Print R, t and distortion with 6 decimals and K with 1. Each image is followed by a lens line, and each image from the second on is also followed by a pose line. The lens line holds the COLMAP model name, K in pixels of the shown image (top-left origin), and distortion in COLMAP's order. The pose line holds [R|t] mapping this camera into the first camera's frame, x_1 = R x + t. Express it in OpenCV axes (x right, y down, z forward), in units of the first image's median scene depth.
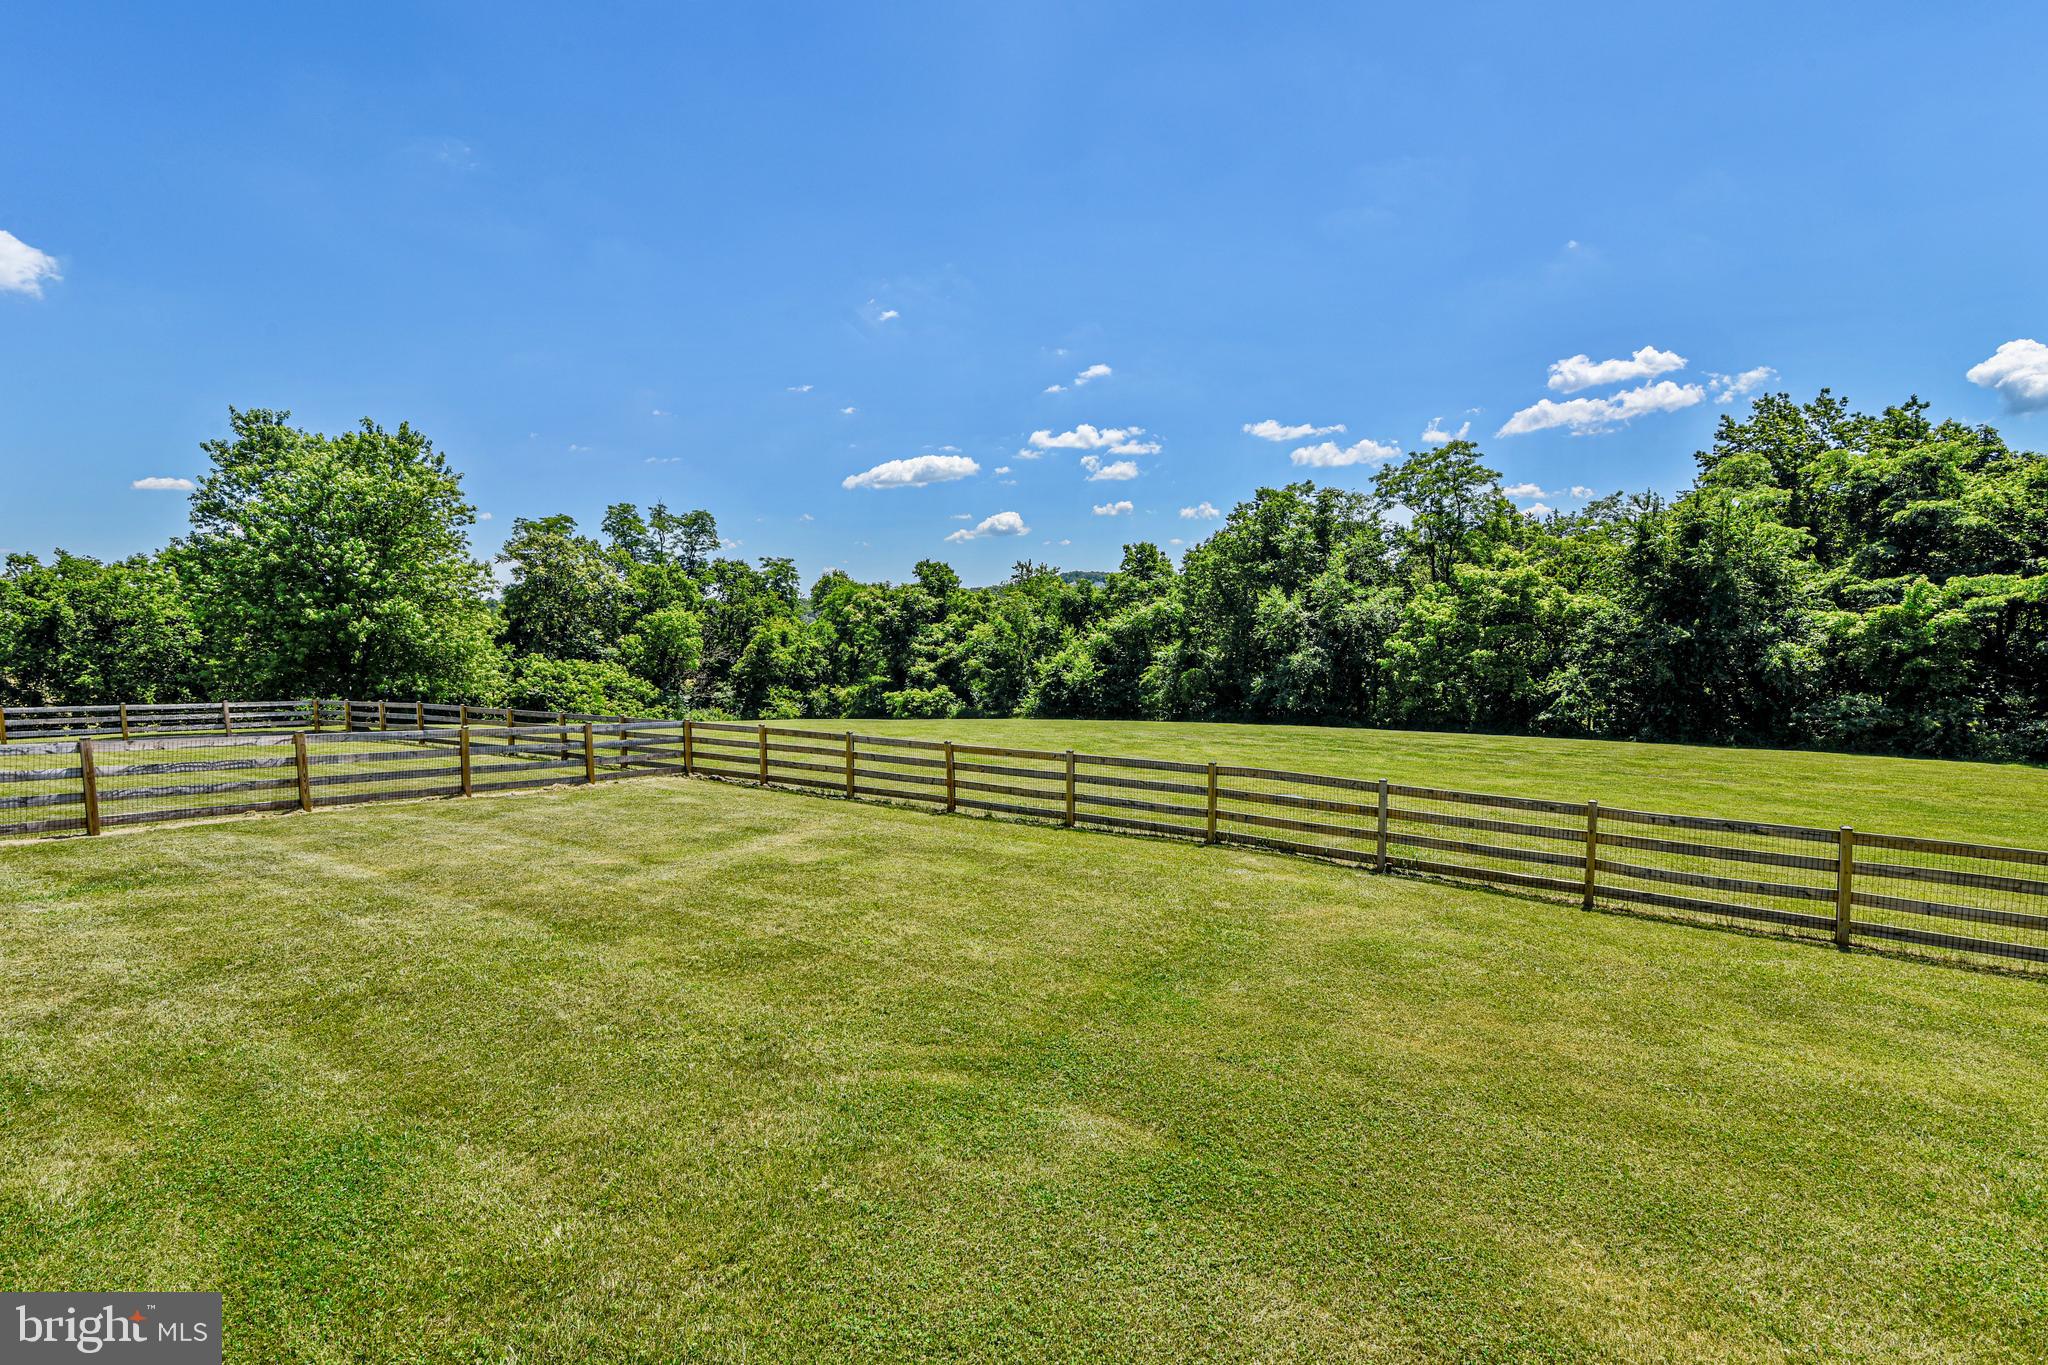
lens RADIAL K [[935.8, 0, 1013.5], [0, 935.8, 684.5], [0, 0, 1]] dist [-0.002211, 0.001207]
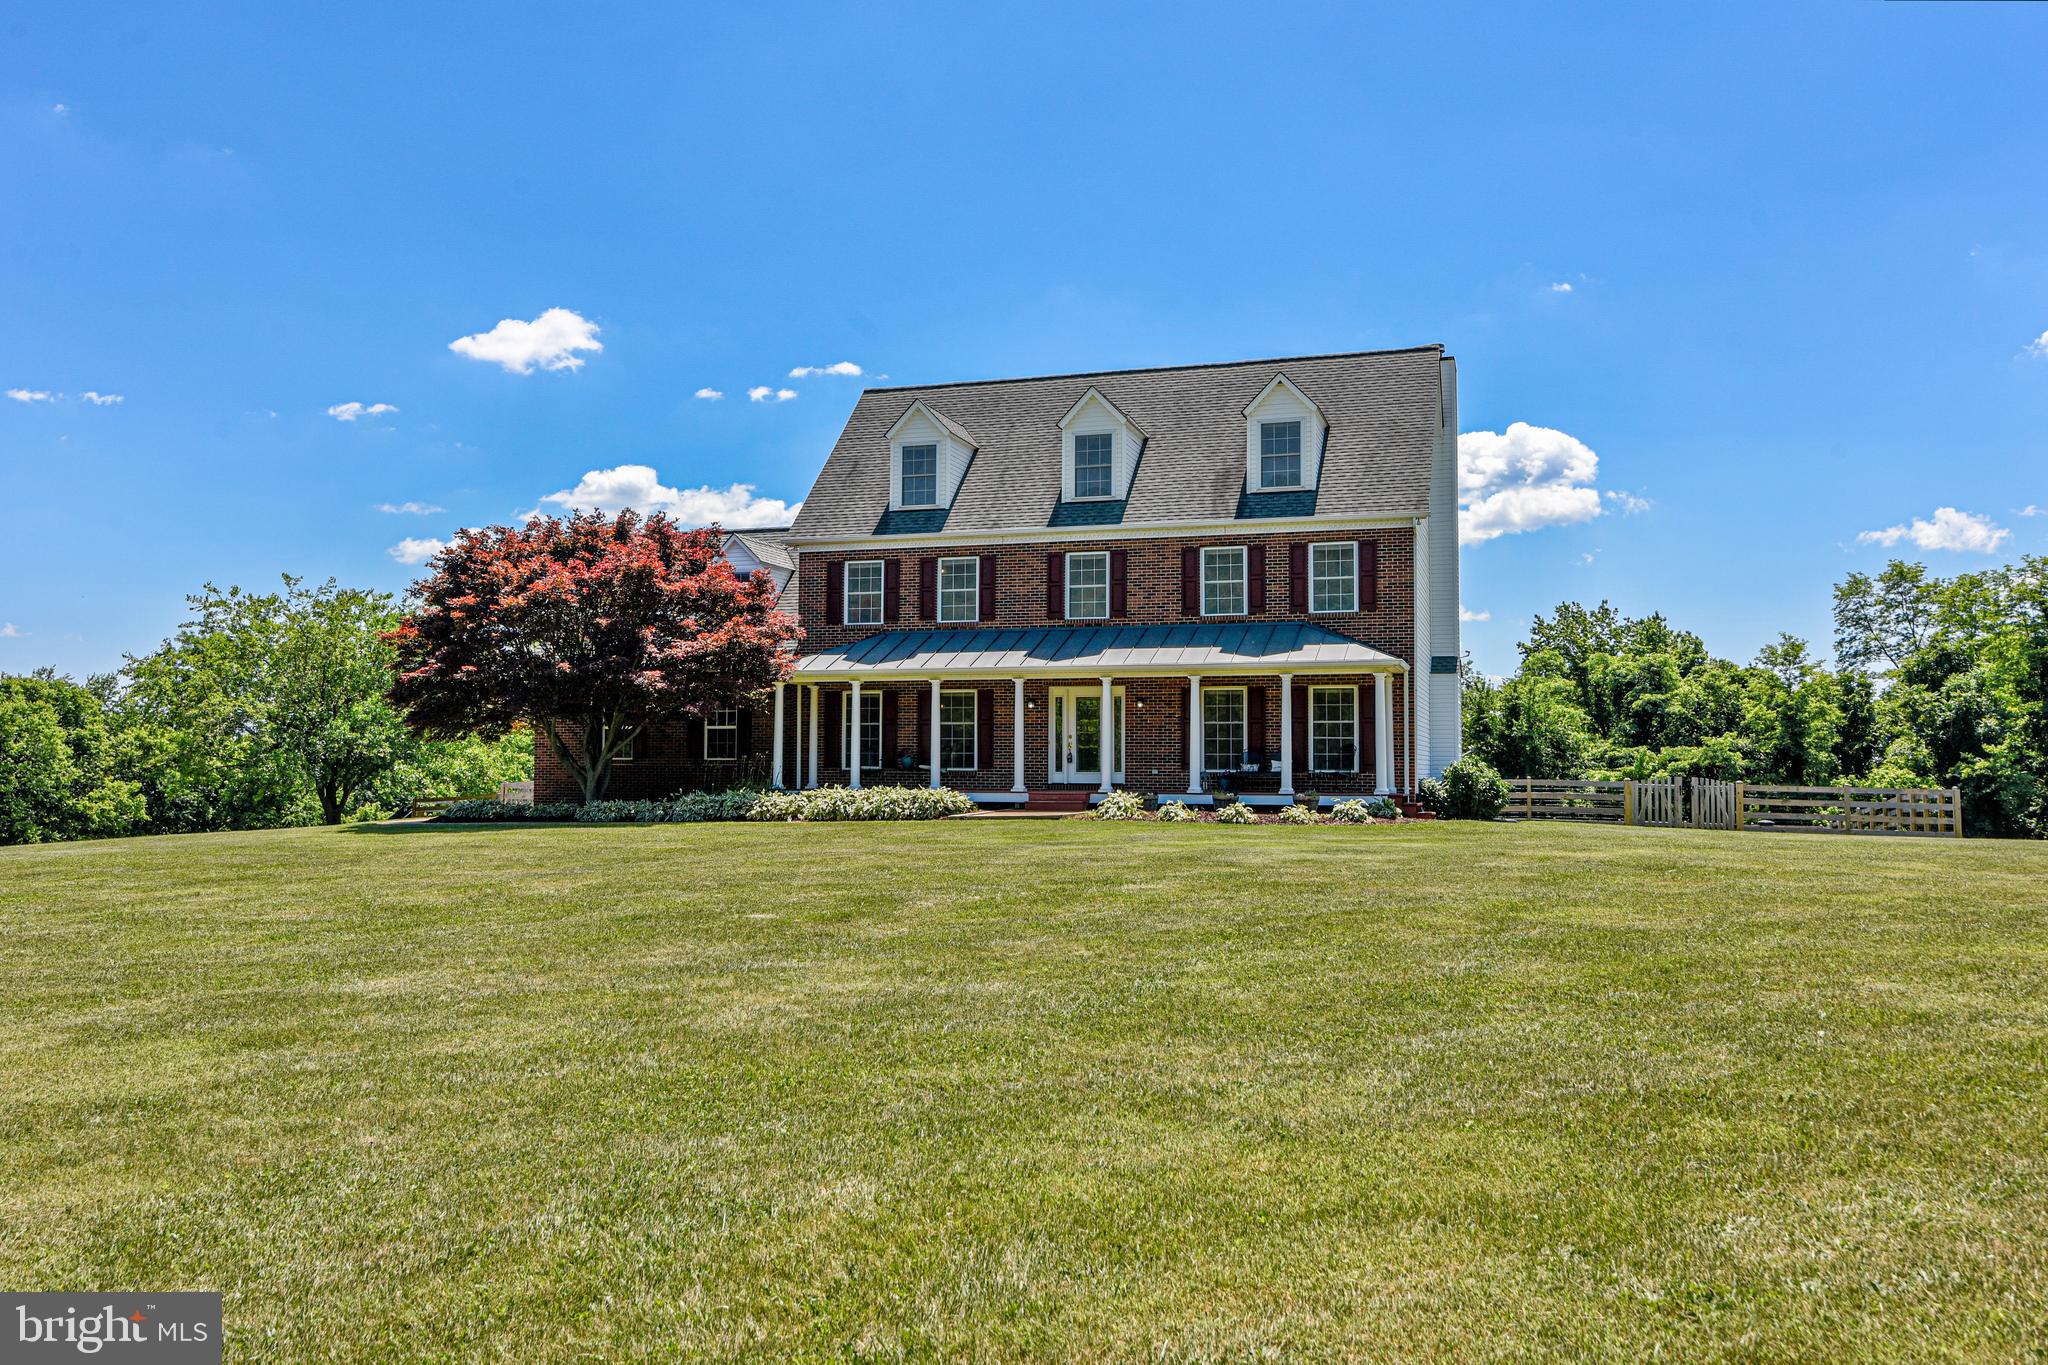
lens RADIAL K [[1548.0, 0, 1024.9], [0, 1548.0, 691.4], [0, 0, 1]] dist [0.001126, -0.001748]
pose [[0.962892, 0.029304, 0.268291, -0.412948], [0.006046, 0.991496, -0.129996, 0.071701], [-0.269819, 0.126794, 0.954526, -0.713572]]
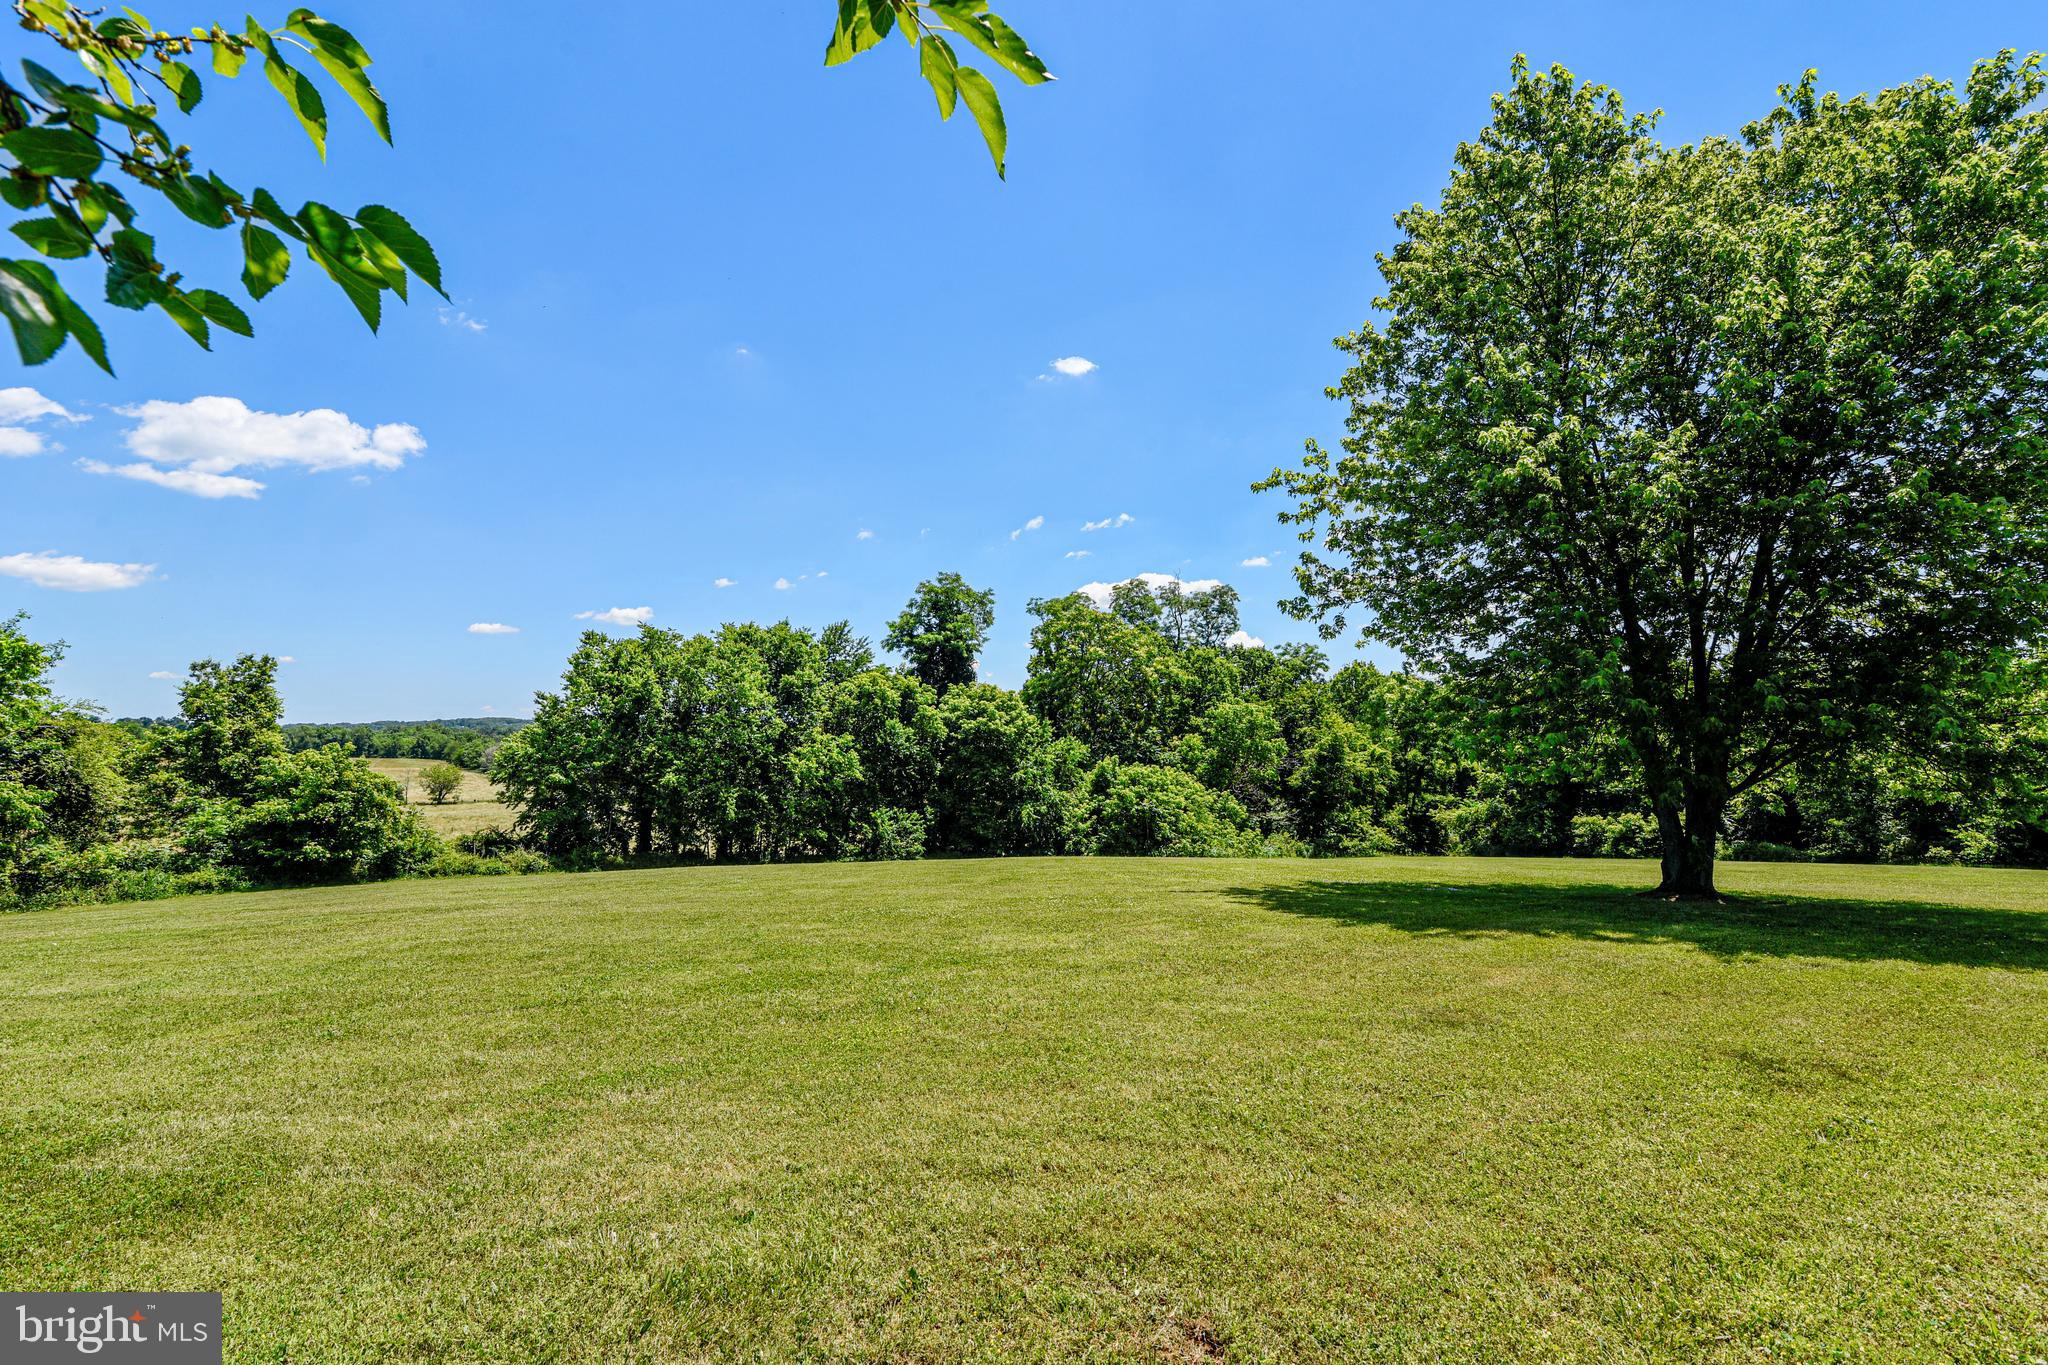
lens RADIAL K [[963.4, 0, 1014.7], [0, 963.4, 686.0], [0, 0, 1]] dist [-0.001029, 0.000621]
pose [[0.958940, -0.018320, -0.283015, -0.467462], [-0.017435, 0.992216, -0.123302, 0.009944], [0.283071, 0.123174, 0.951157, 0.296019]]
